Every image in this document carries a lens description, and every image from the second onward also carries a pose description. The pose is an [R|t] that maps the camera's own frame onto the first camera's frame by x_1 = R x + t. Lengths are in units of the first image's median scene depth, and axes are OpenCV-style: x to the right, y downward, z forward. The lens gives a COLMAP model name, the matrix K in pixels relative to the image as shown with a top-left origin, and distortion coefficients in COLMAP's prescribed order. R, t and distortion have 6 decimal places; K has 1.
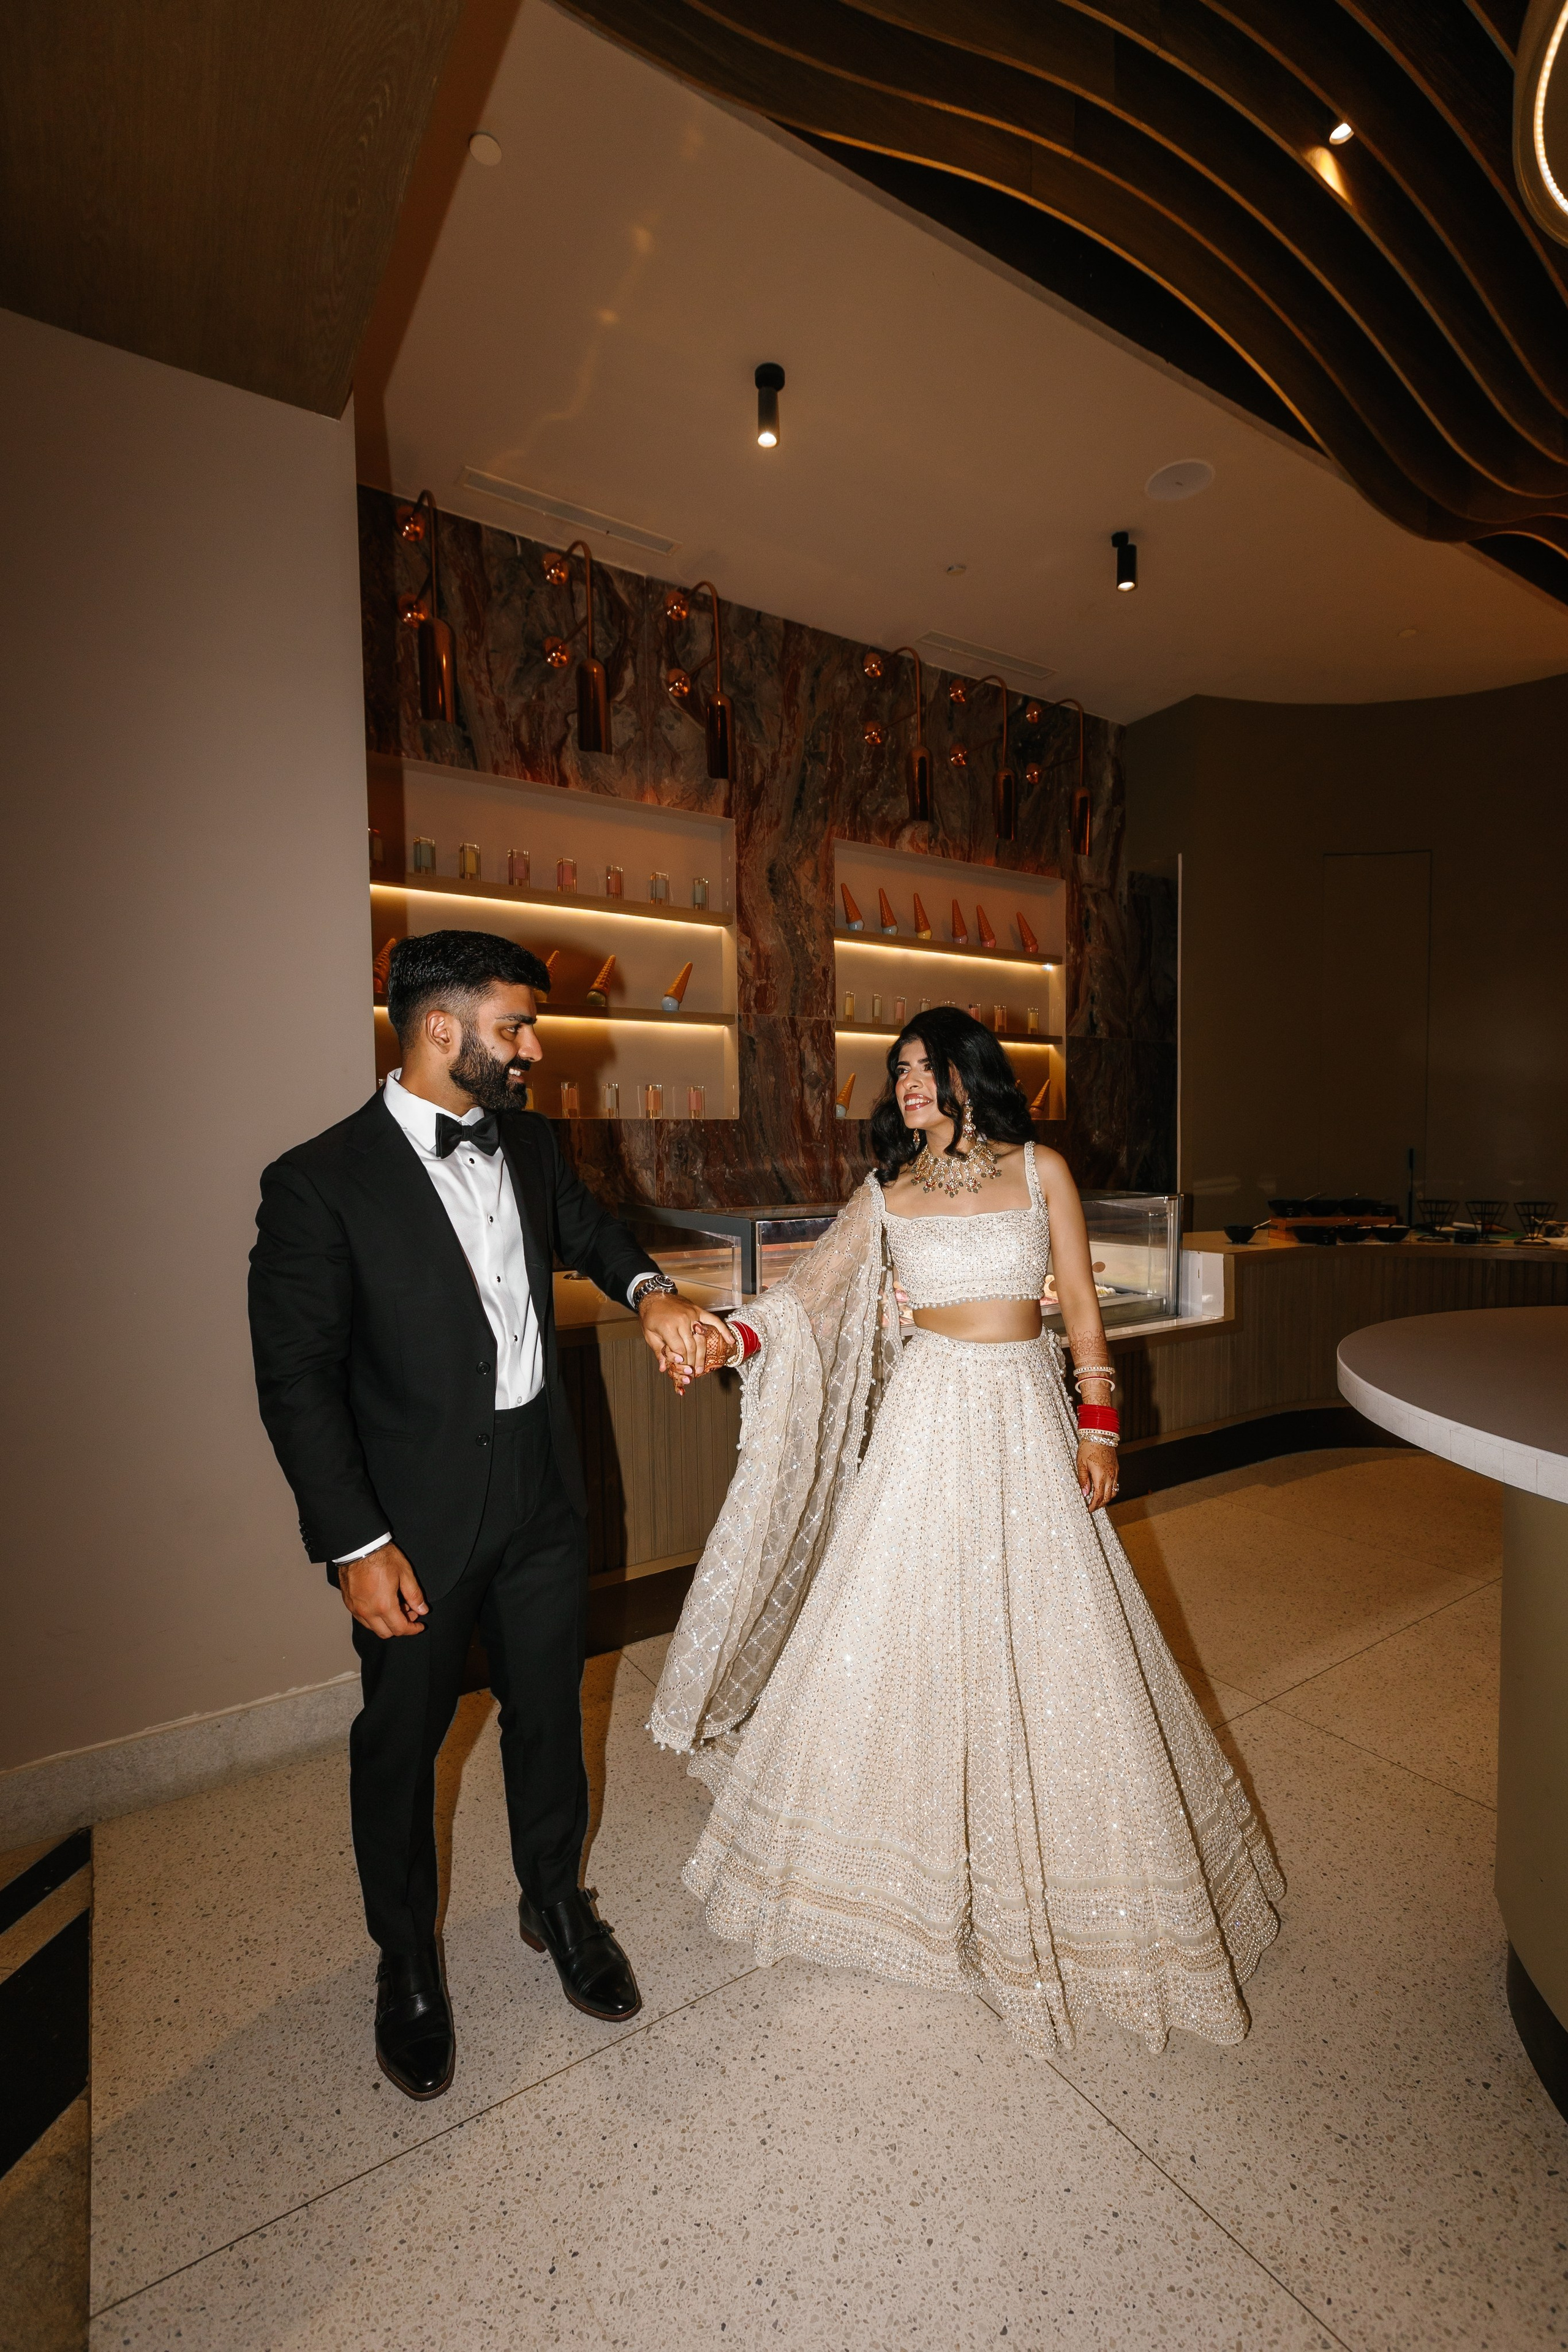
lens RADIAL K [[1022.3, 0, 791.6], [0, 1022.3, 1185.3], [0, 0, 1]] dist [0.001511, -0.000745]
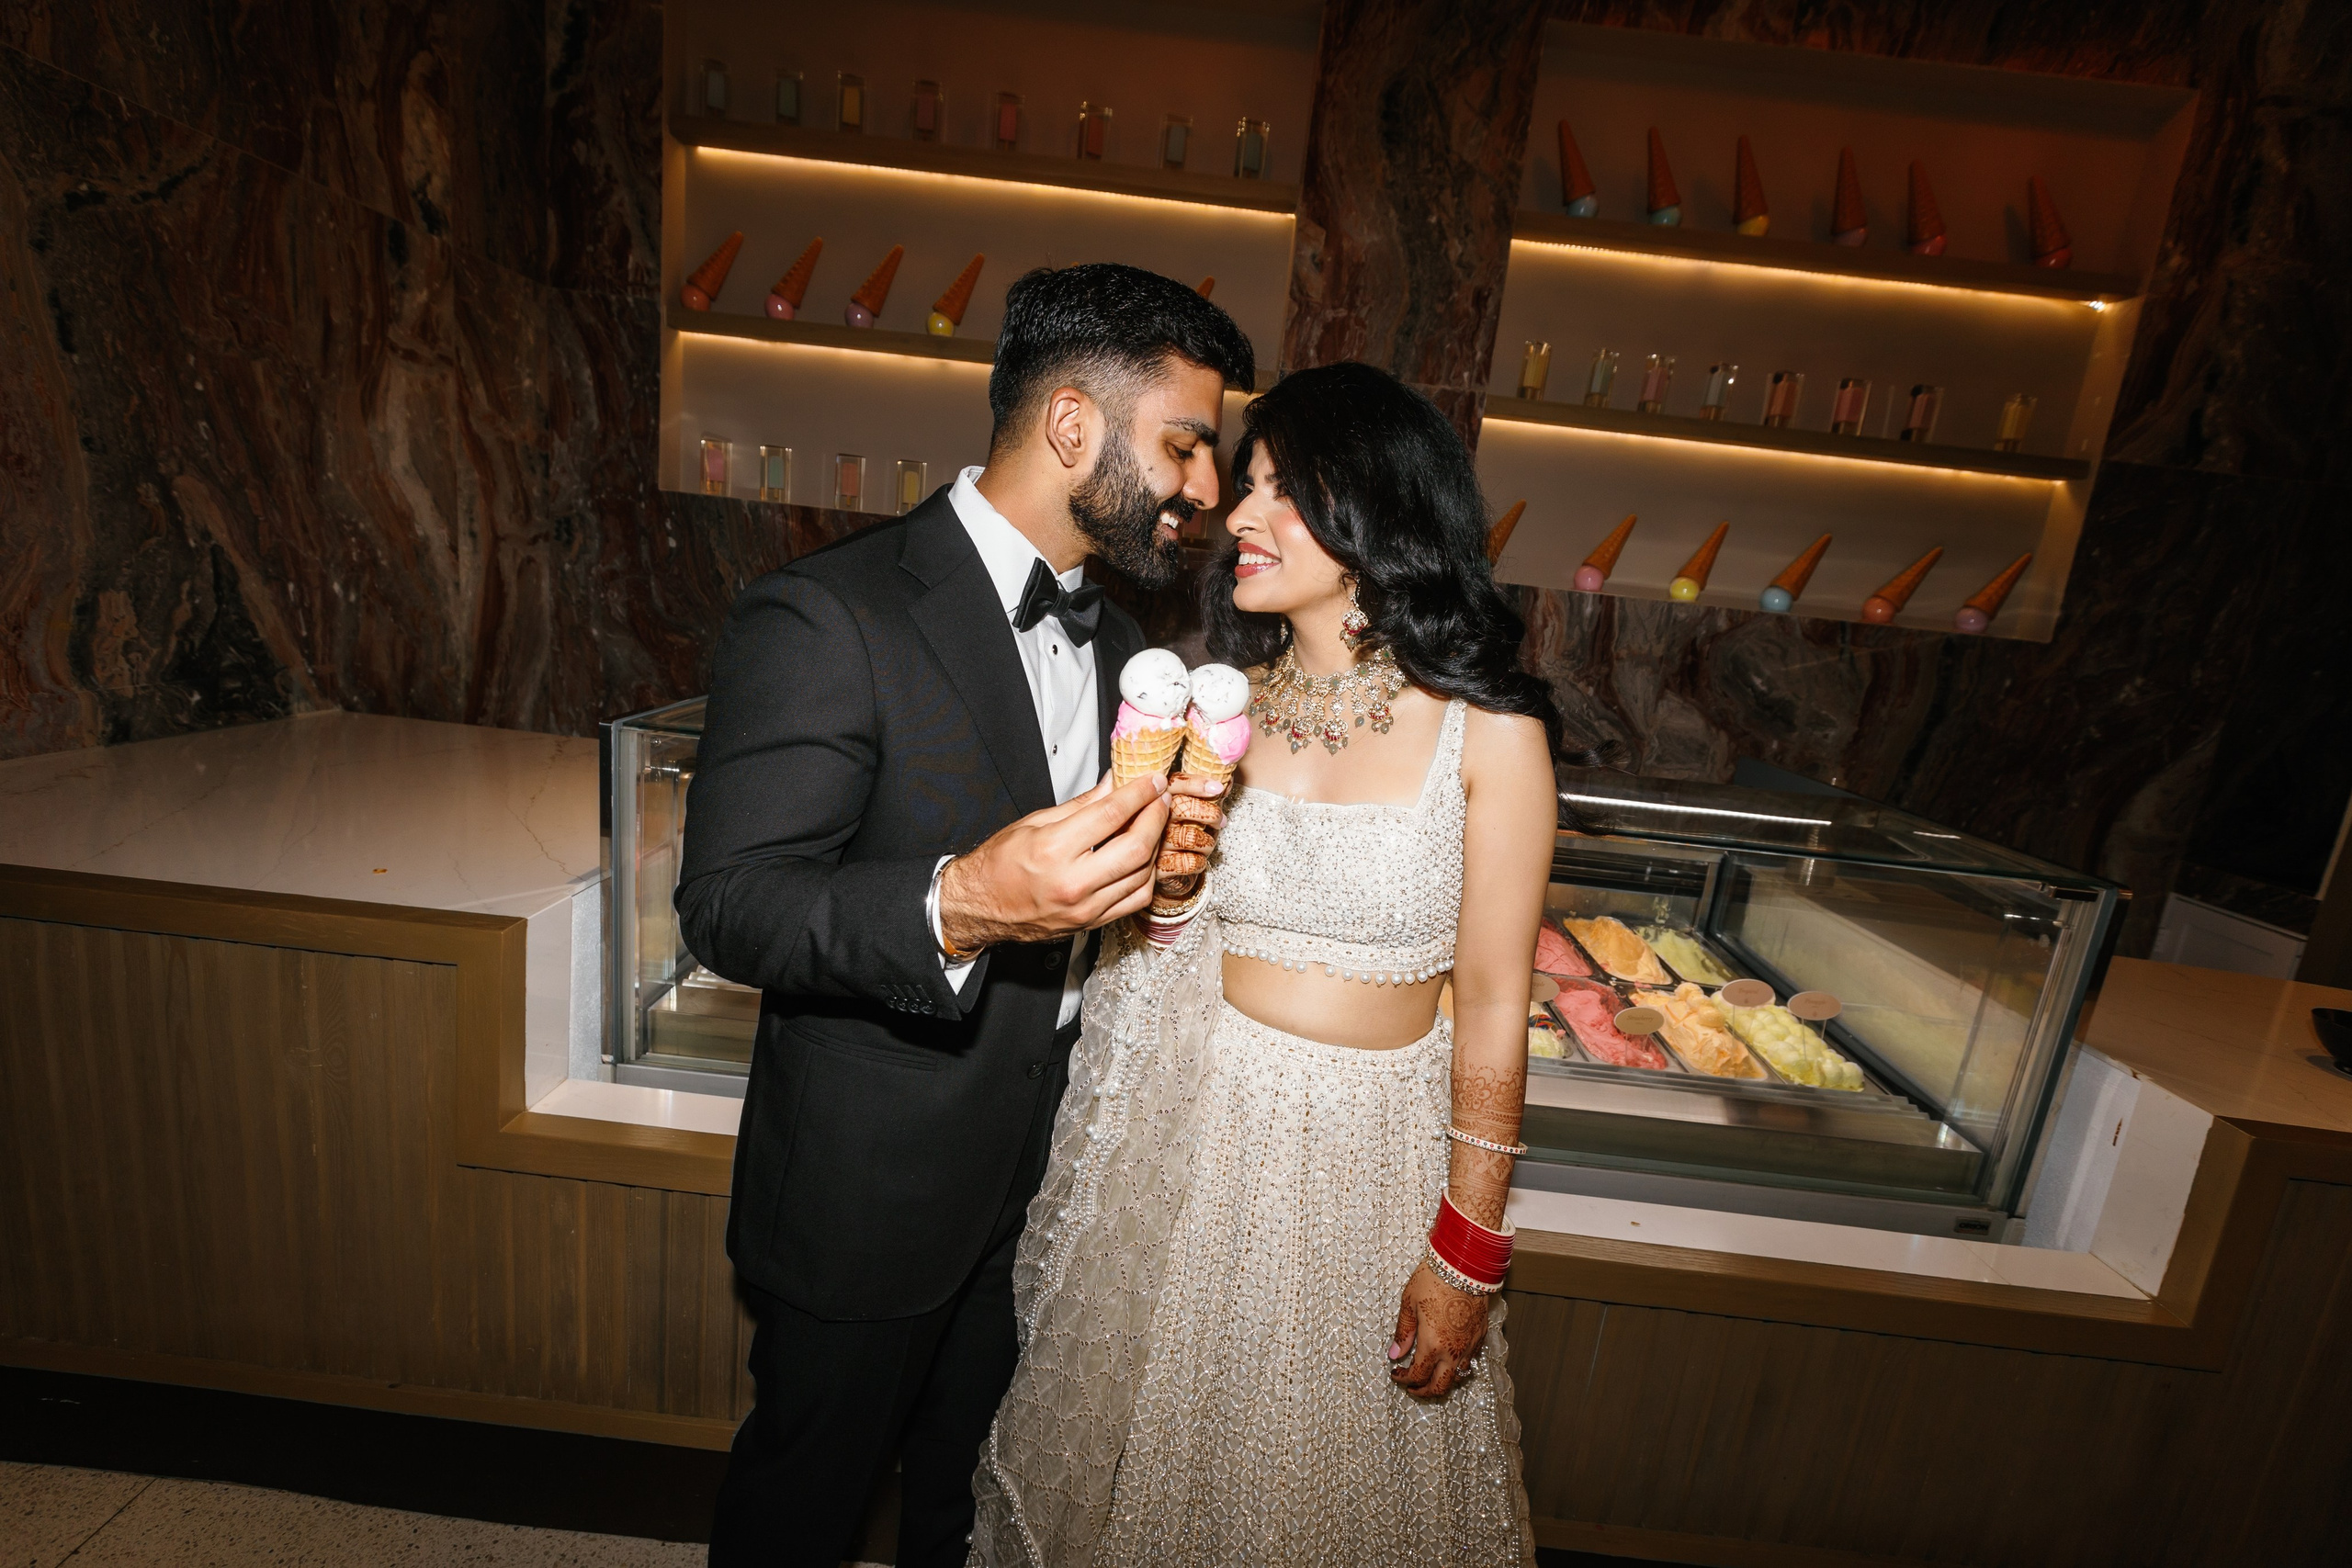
lens RADIAL K [[1022.2, 0, 1199.1], [0, 1022.2, 783.9], [0, 0, 1]] dist [0.001511, -0.000745]
pose [[0.821808, 0.212032, -0.528843, 0.385812], [-0.138704, 0.974704, 0.175251, -0.051846], [0.552624, -0.070670, 0.830429, 0.703432]]
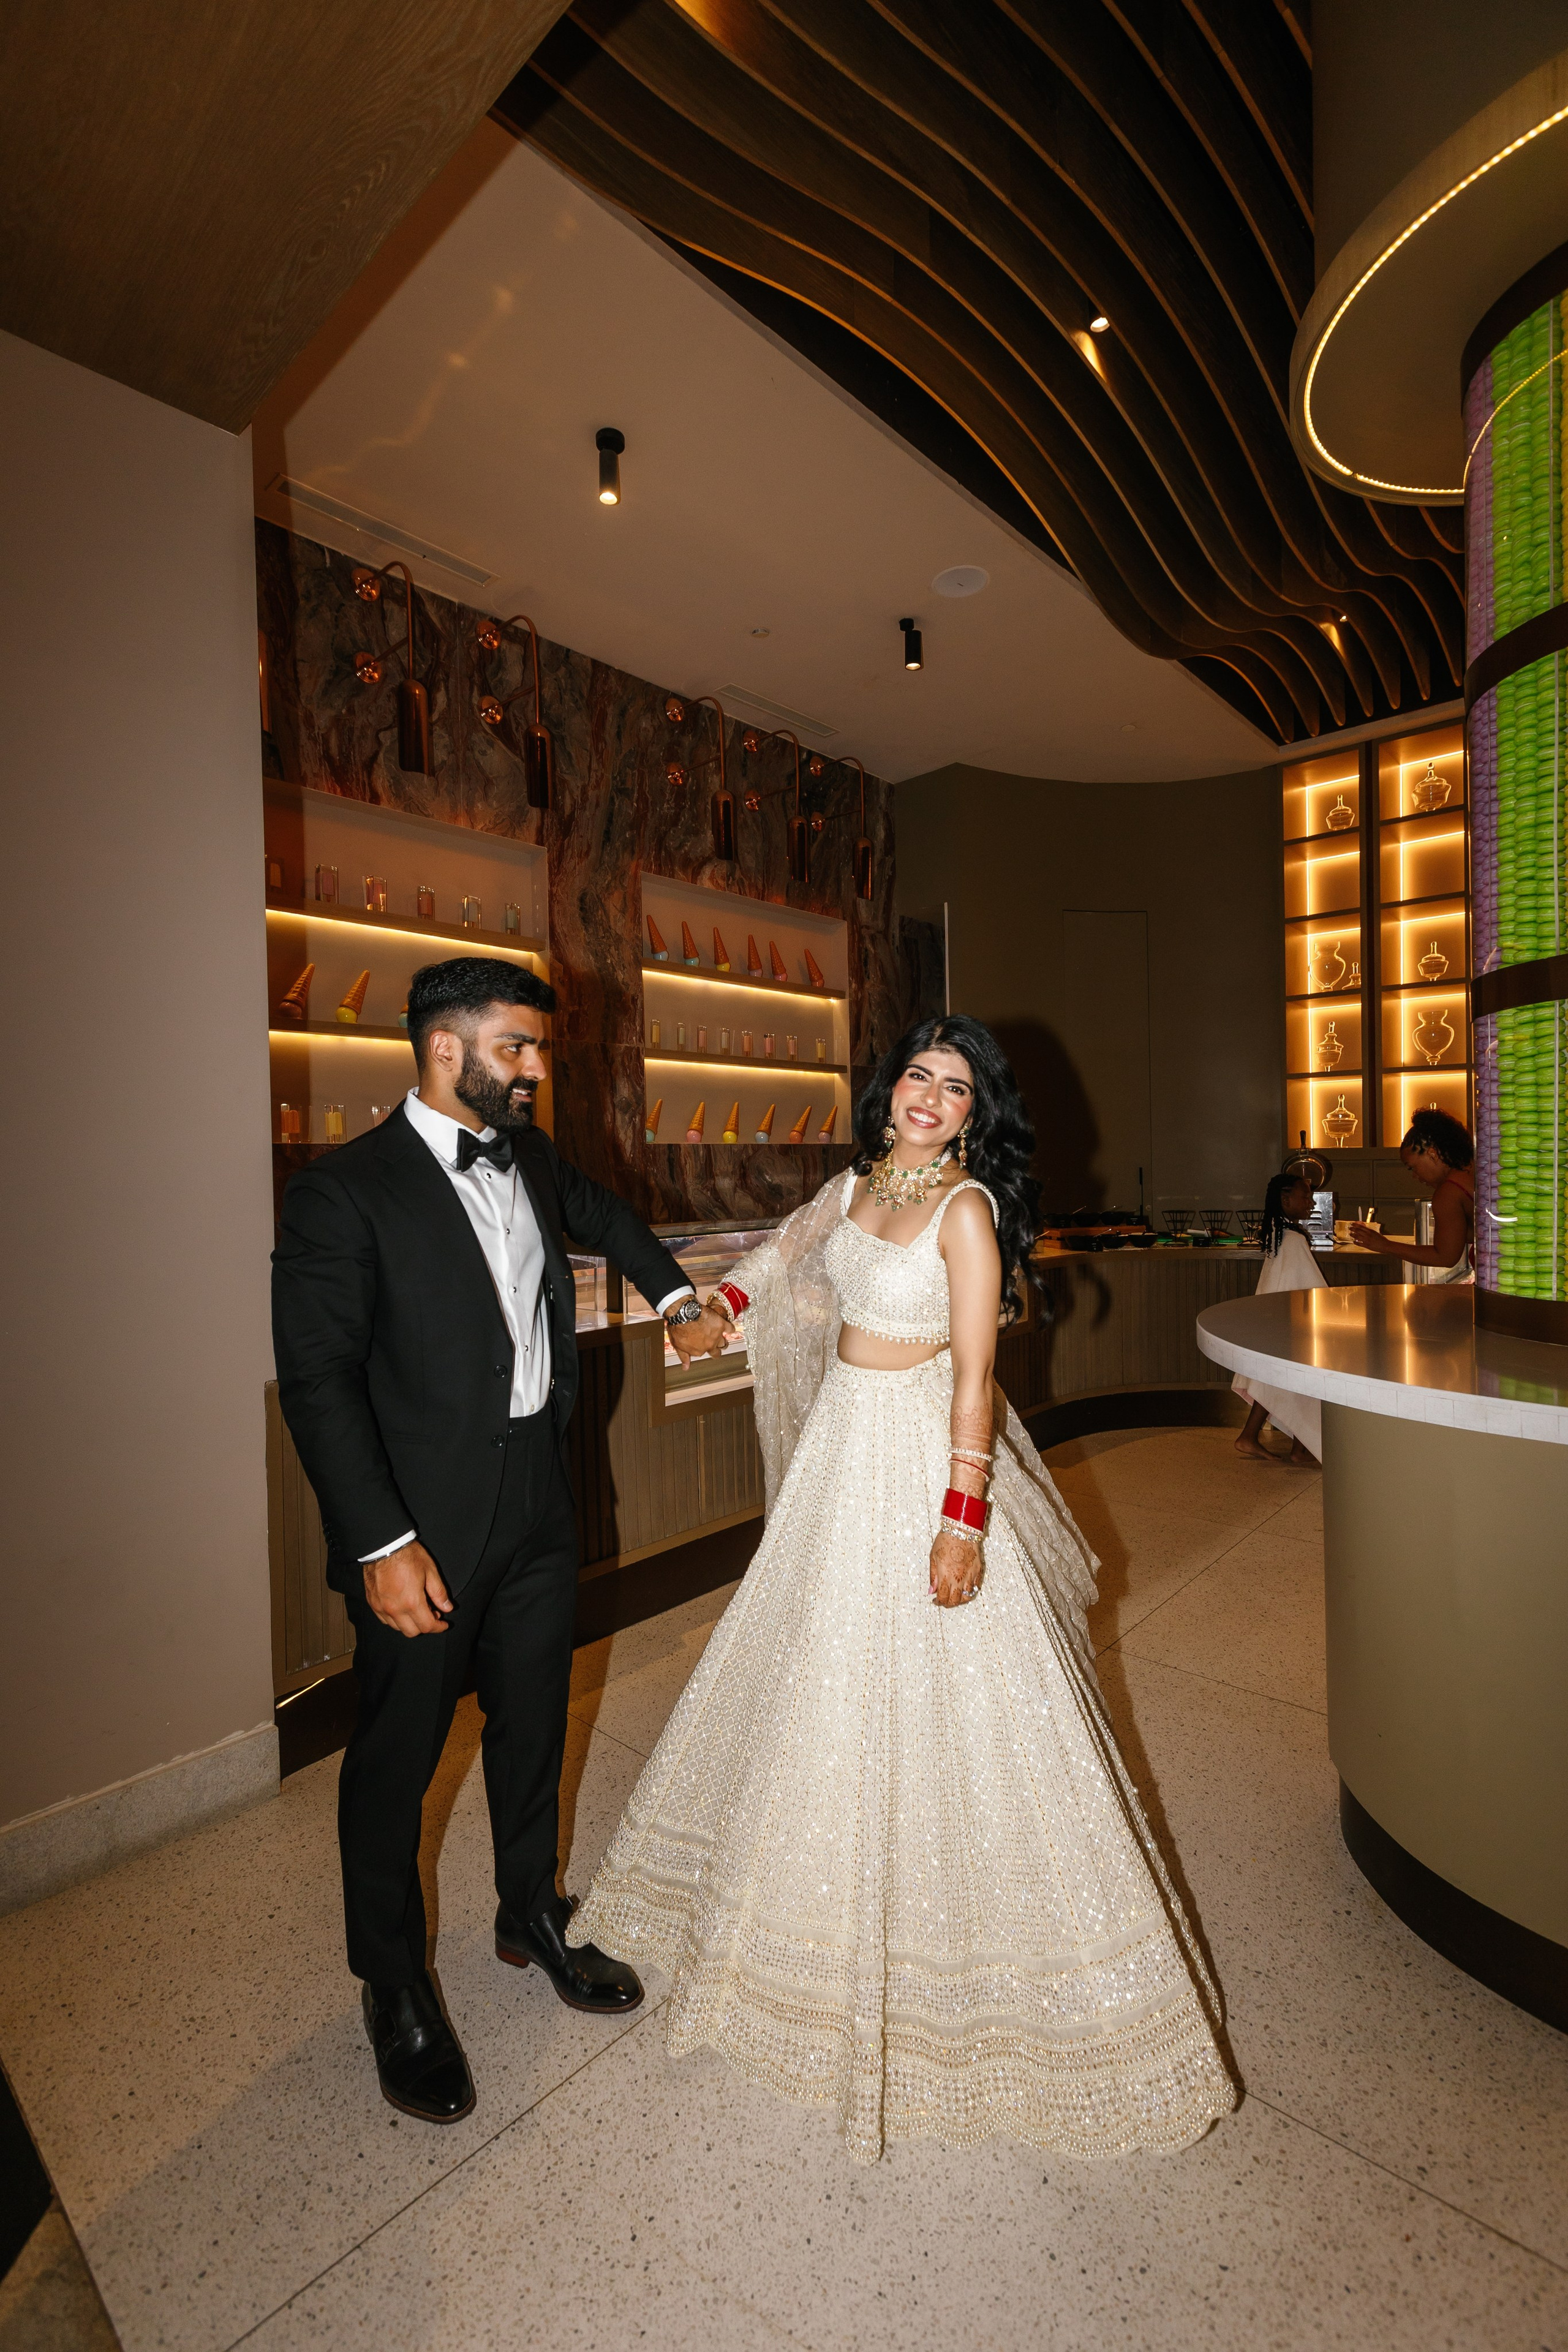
lens RADIAL K [[1022.3, 0, 783.8], [0, 1022.3, 1166.3], [0, 0, 1]] dist [0.001511, -0.000745]
pose [[0.970757, -0.009961, 0.239857, -0.106250], [0.020725, 0.998886, -0.042398, 0.006560], [-0.239167, 0.046129, 0.969882, -0.031029]]
